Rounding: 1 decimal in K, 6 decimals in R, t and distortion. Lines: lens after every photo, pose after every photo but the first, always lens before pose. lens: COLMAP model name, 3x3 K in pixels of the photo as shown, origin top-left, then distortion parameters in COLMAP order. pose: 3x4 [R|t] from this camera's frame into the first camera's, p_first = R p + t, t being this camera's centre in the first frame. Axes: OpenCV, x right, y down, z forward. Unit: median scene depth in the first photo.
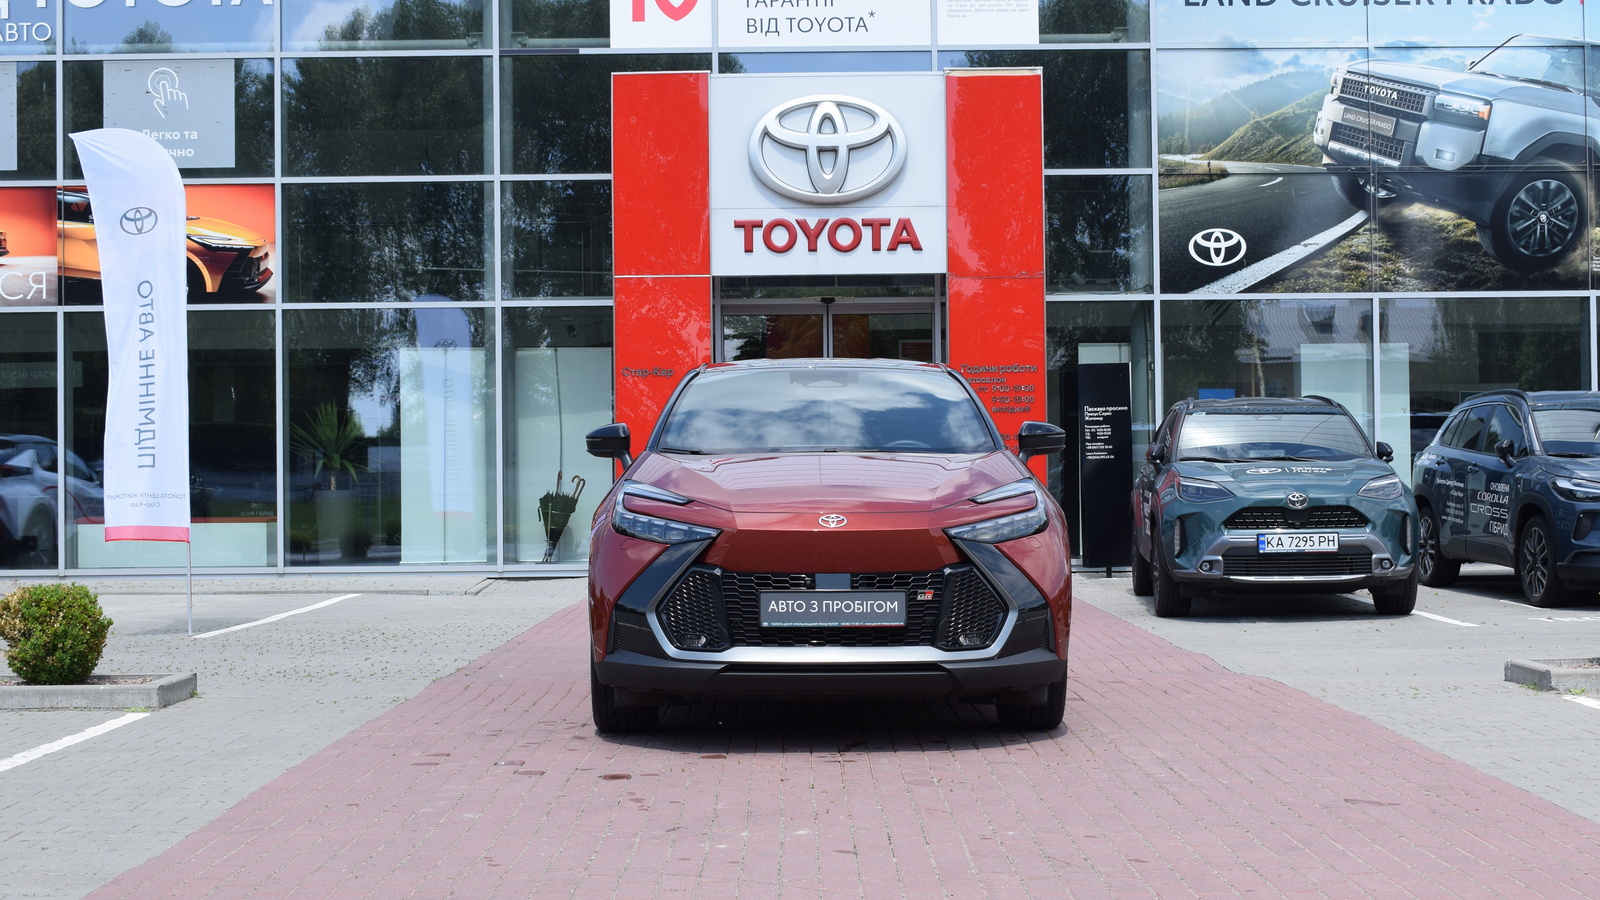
lens RADIAL K [[2396.3, 0, 800.0], [0, 2396.3, 450.0], [0, 0, 1]] dist [0.002897, 0.036282]
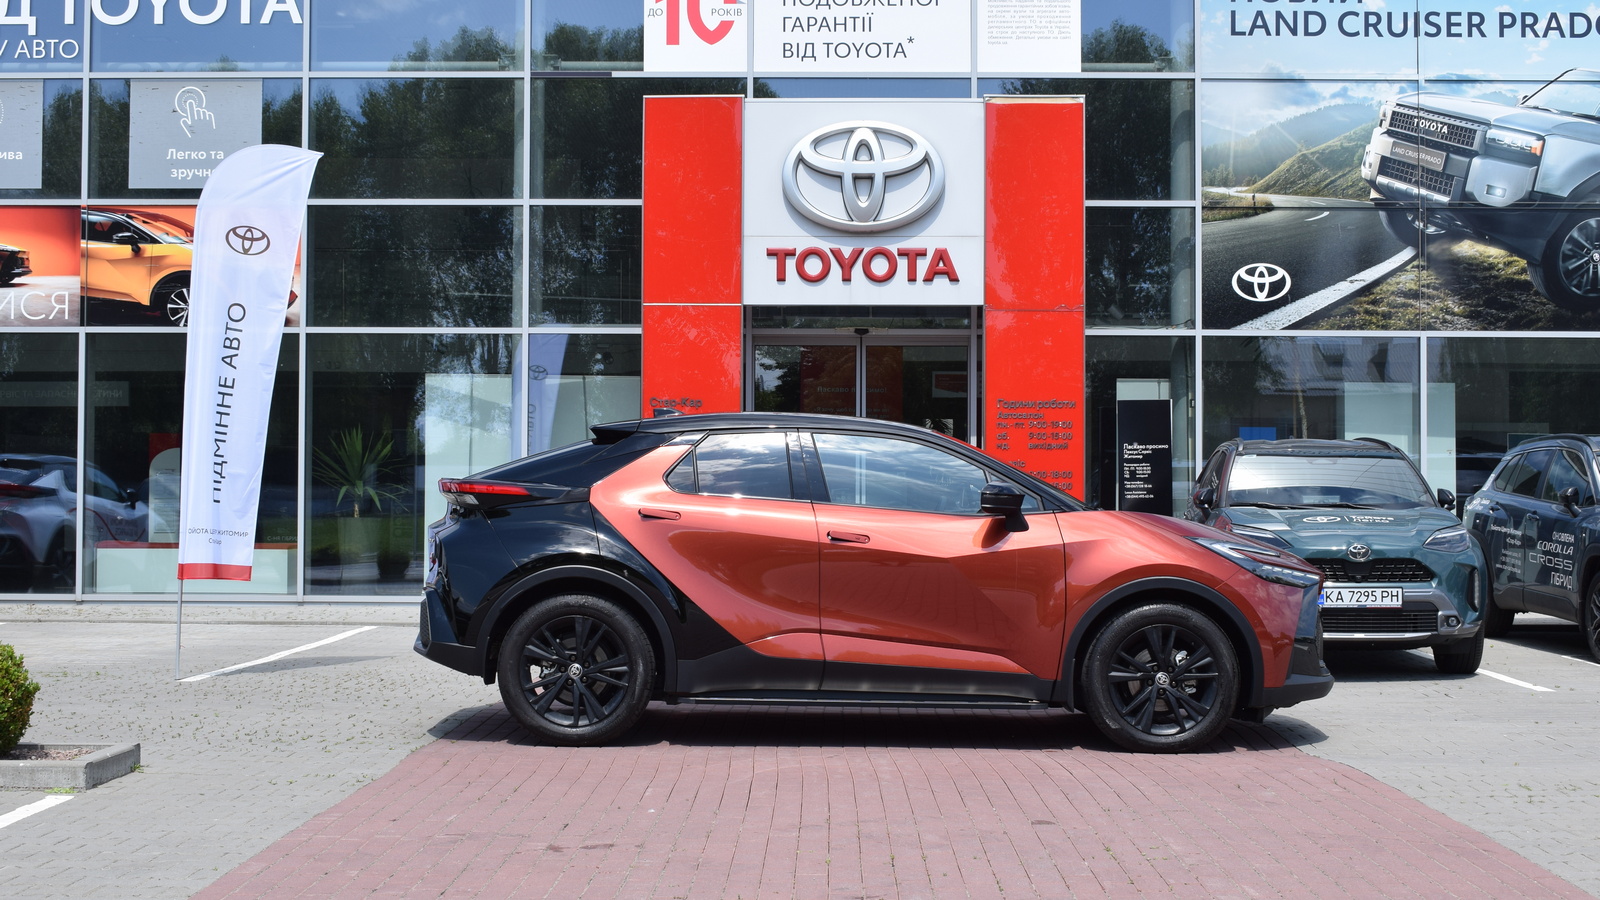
lens RADIAL K [[2184.6, 0, 805.8], [0, 2184.6, 447.9], [0, 0, 1]] dist [-0.007405, -0.004091]
pose [[0.999792, 0.014221, -0.014585, 0.002533], [-0.014340, 0.999865, -0.008035, -0.007358], [0.014469, 0.008243, 0.999861, 0.108440]]
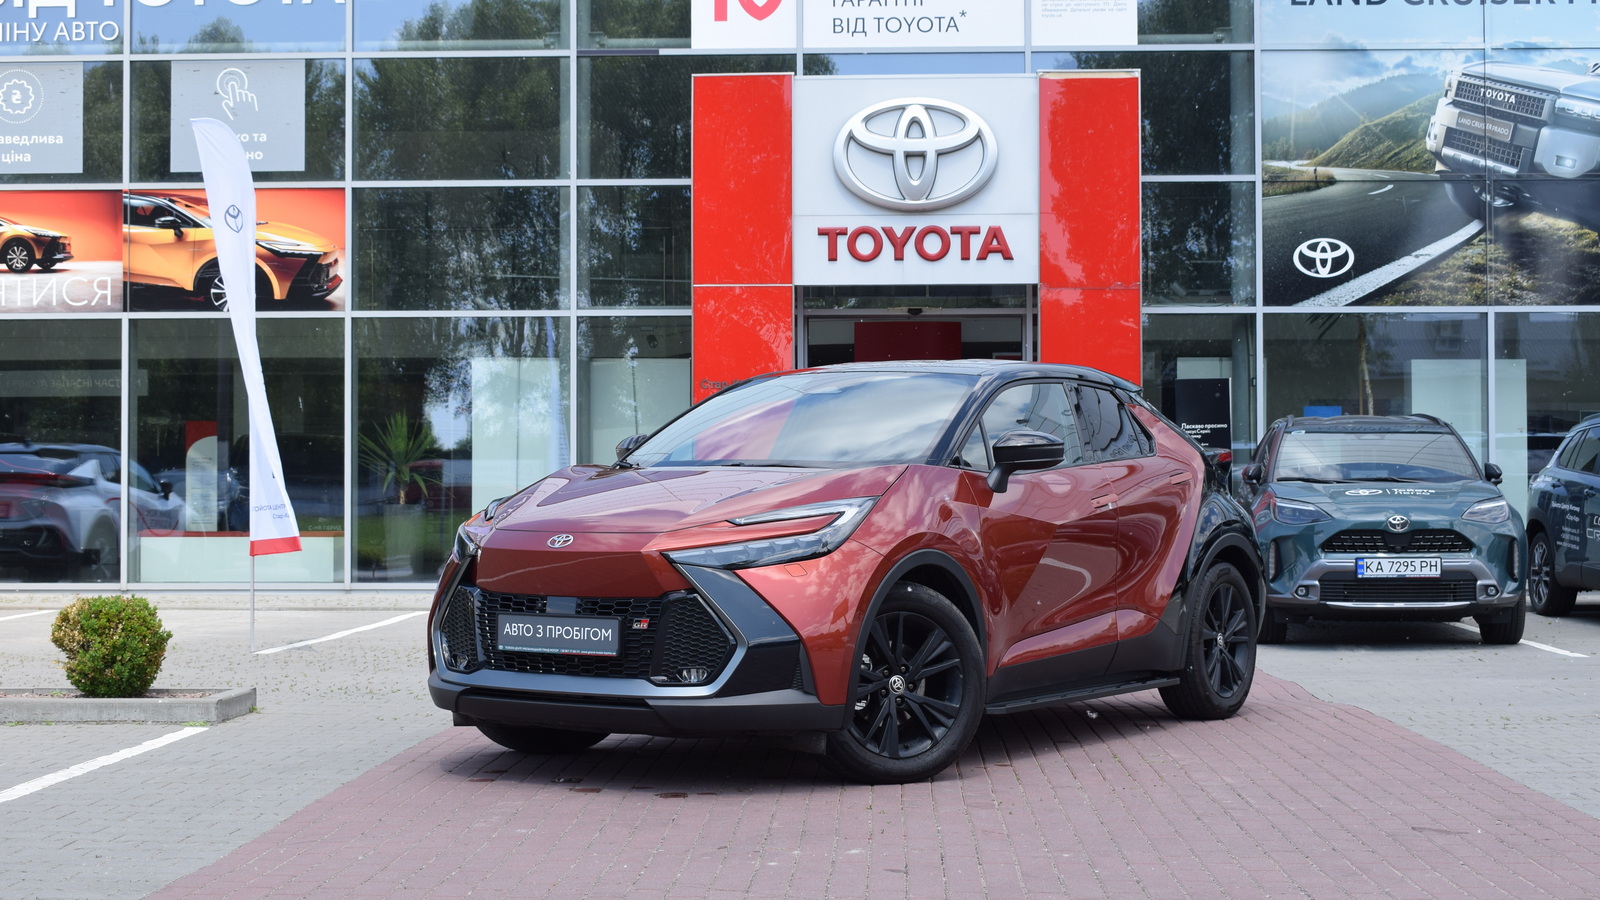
lens RADIAL K [[2534.2, 0, 800.0], [0, 2534.2, 450.0], [0, 0, 1]] dist [0.011047, 0.055490]
pose [[0.999173, 0.007824, -0.039898, 0.006628], [-0.008090, 0.999946, -0.006500, 0.000210], [0.039845, 0.006817, 0.999183, -0.017341]]
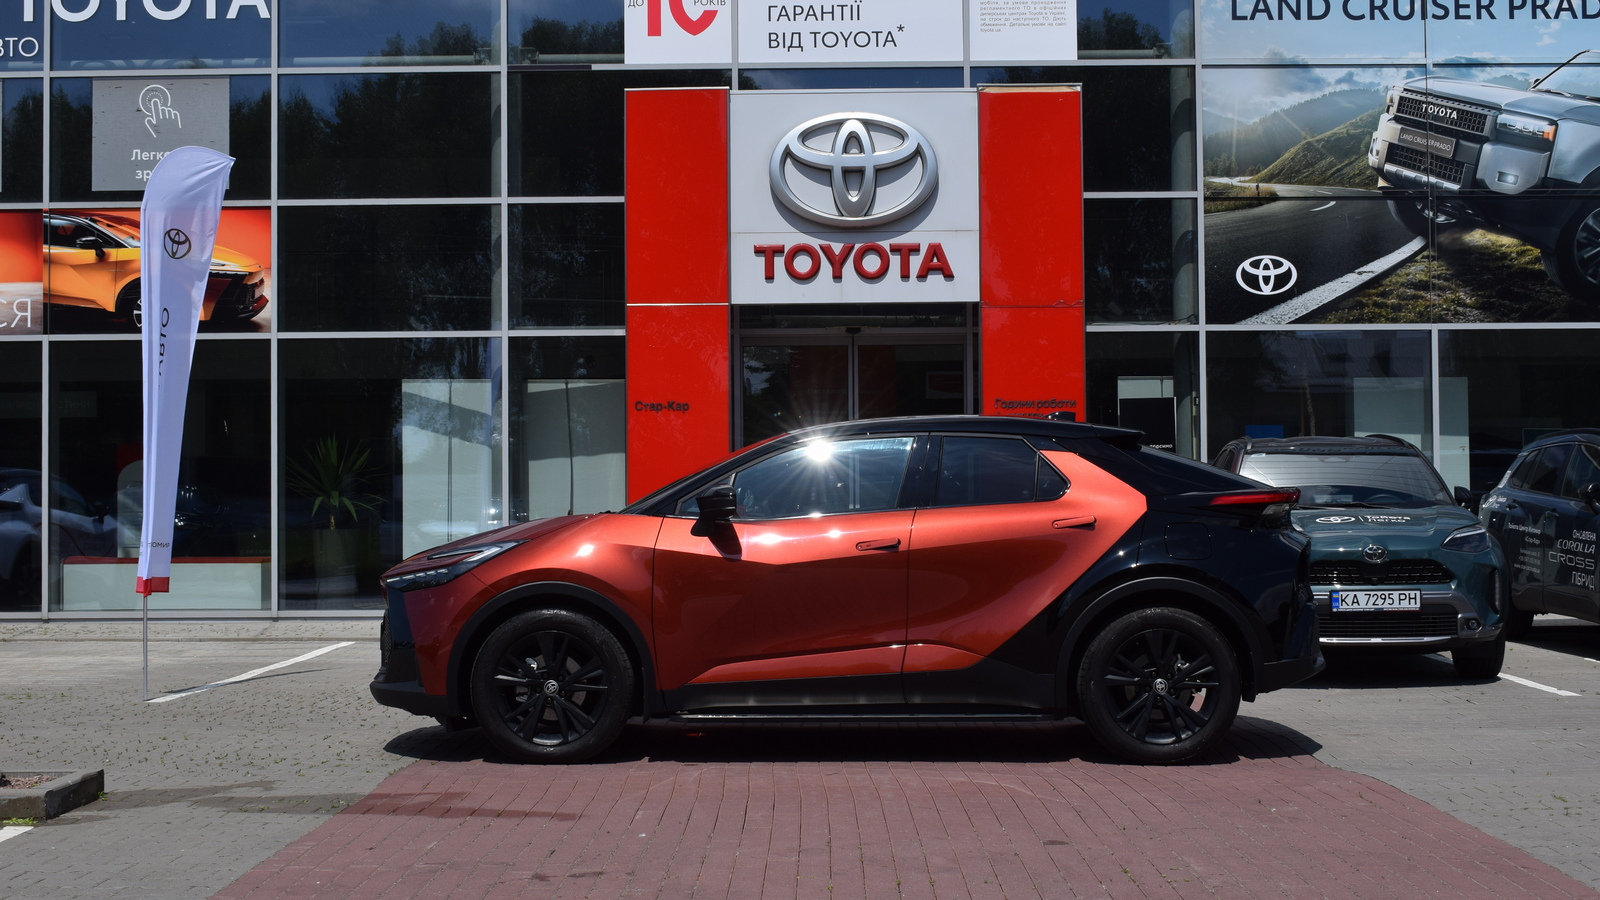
lens RADIAL K [[2231.0, 0, 803.4], [0, 2231.0, 448.7], [0, 0, 1]] dist [0.002908, -0.055688]
pose [[0.999942, 0.002709, -0.010393, 0.001194], [-0.002811, 0.999947, -0.009857, -0.007092], [0.010366, 0.009886, 0.999897, 0.120504]]
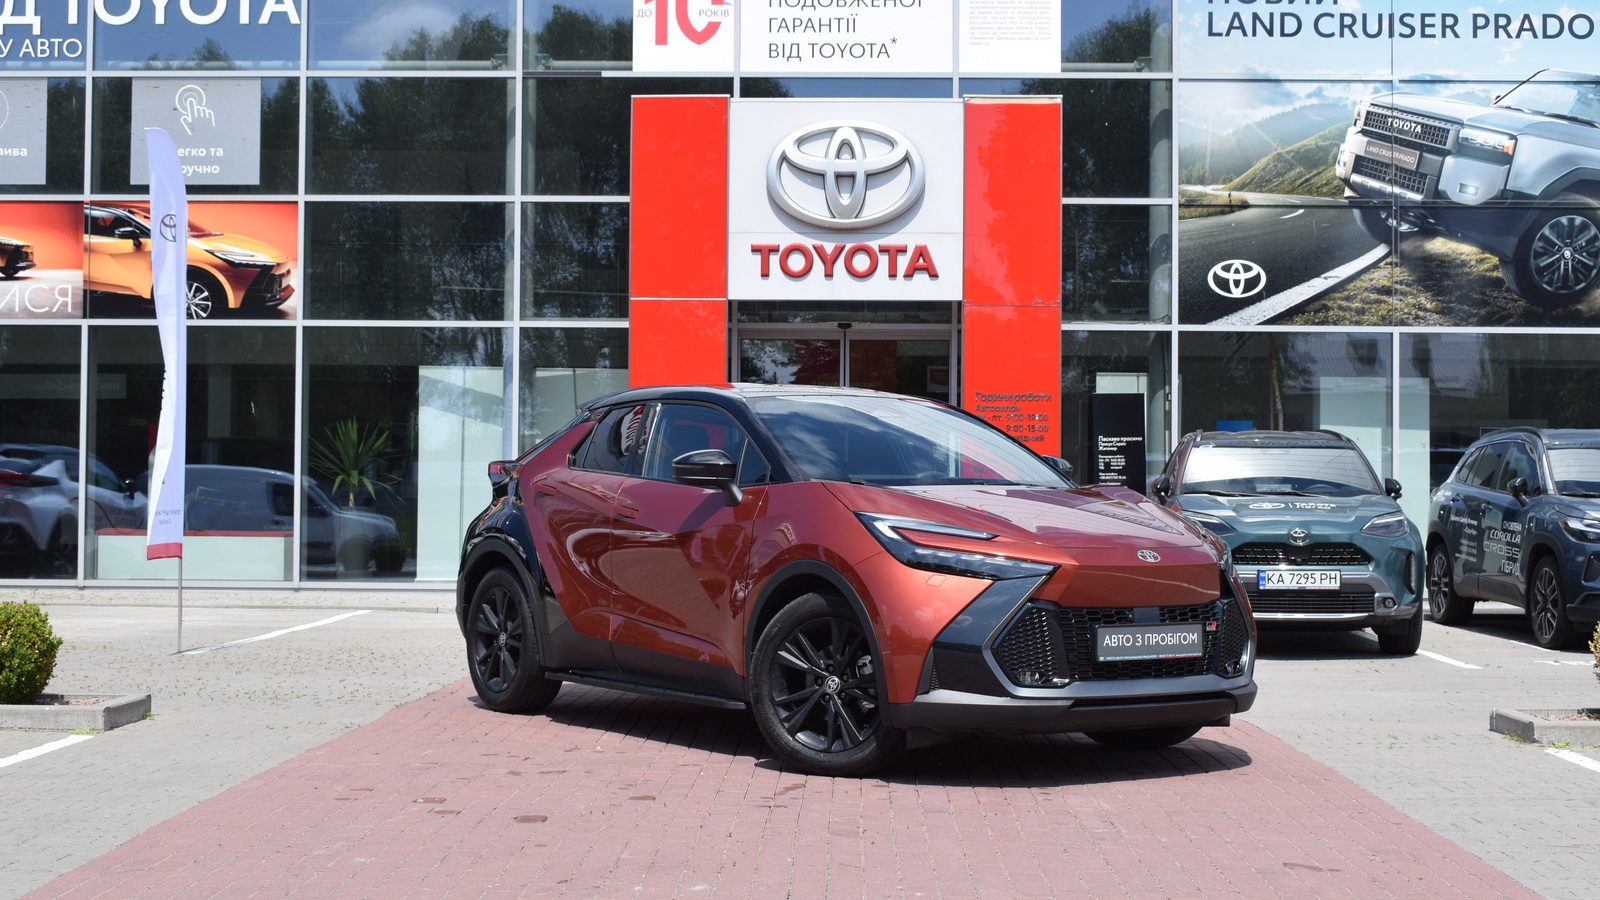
lens RADIAL K [[2329.6, 0, 800.0], [0, 2329.6, 450.0], [0, 0, 1]] dist [0.009621, -0.019909]
pose [[0.999399, 0.017636, -0.029828, 0.023002], [-0.017884, 0.999808, -0.008061, -0.002404], [0.029680, 0.008590, 0.999523, 0.027671]]
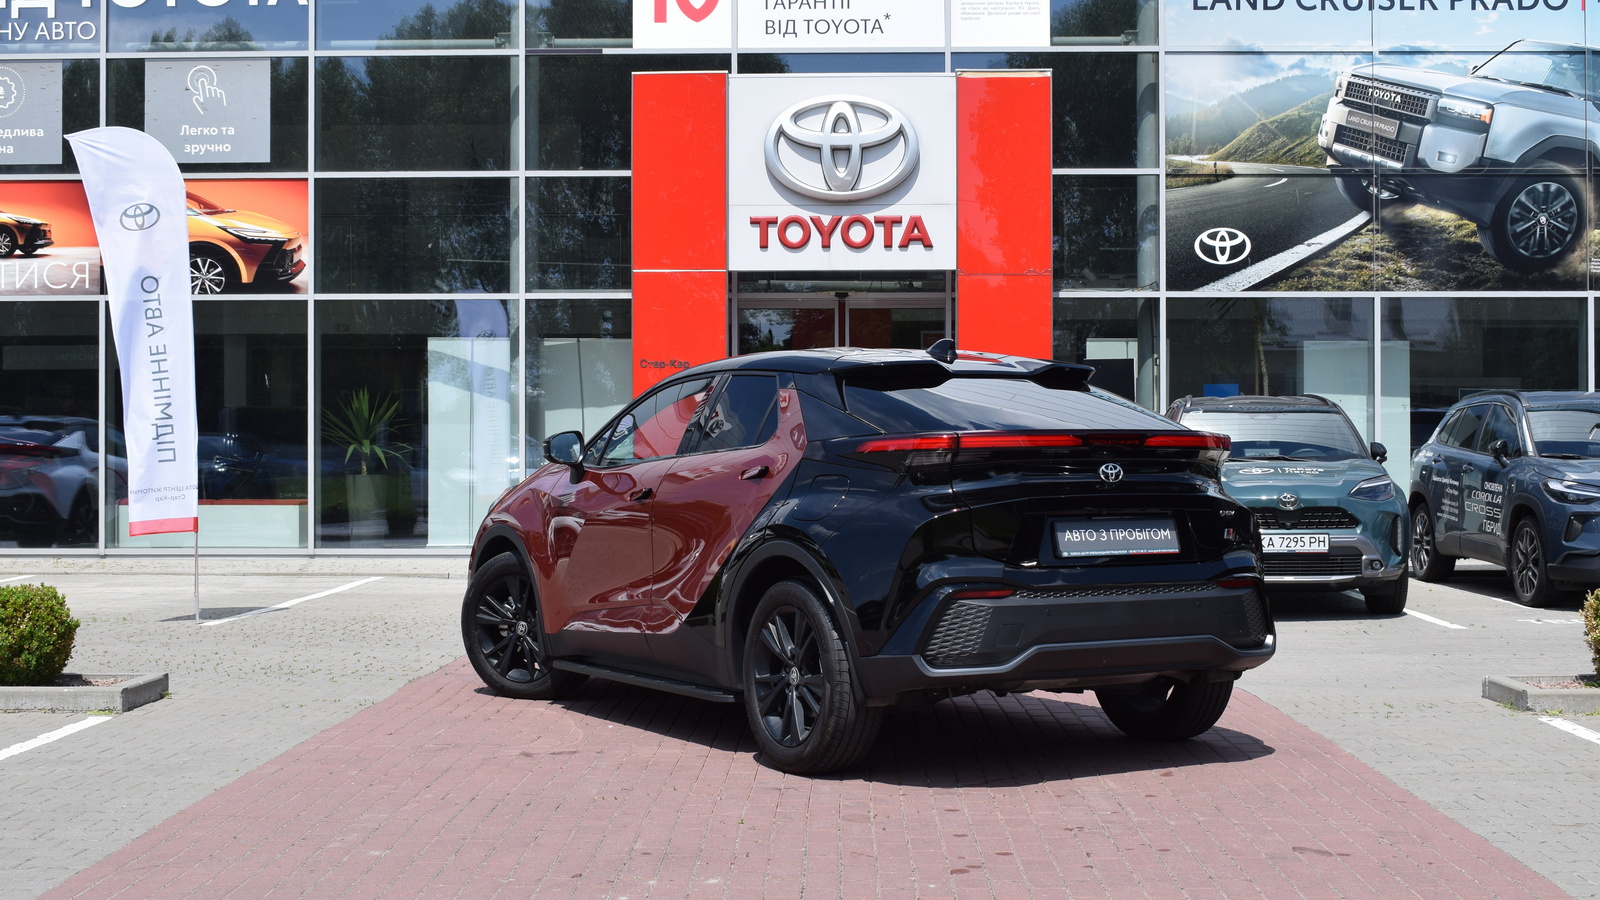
lens RADIAL K [[2231.0, 0, 803.4], [0, 2231.0, 448.7], [0, 0, 1]] dist [0.002908, -0.055688]
pose [[0.999632, 0.009337, -0.025487, 0.020331], [-0.009028, 0.999885, 0.012222, -0.008139], [0.025598, -0.011987, 0.999600, 0.041856]]
